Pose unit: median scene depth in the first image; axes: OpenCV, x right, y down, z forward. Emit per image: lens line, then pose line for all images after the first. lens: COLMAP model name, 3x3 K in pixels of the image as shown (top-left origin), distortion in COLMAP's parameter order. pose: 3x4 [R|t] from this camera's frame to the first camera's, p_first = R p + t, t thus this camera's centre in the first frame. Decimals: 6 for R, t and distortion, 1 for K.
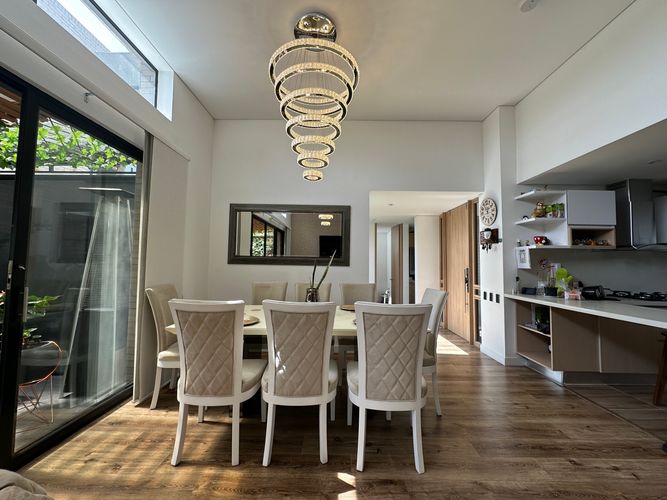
lens RADIAL K [[264.8, 0, 333.2], [0, 264.8, 250.4], [0, 0, 1]] dist [-0.004541, -0.000240]
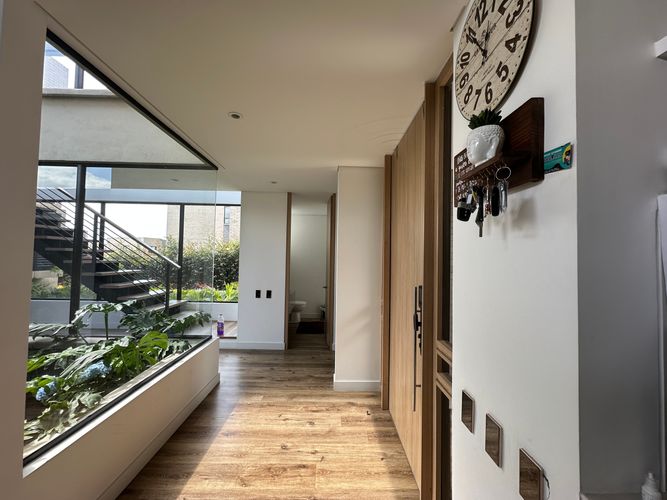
lens RADIAL K [[264.8, 0, 334.6], [0, 264.8, 249.2], [0, 0, 1]] dist [-0.004541, -0.000240]
pose [[0.999122, 0.007951, 0.041140, 0.460106], [-0.008631, 0.999829, 0.016368, 0.019082], [-0.041003, -0.016709, 0.999019, 0.799728]]
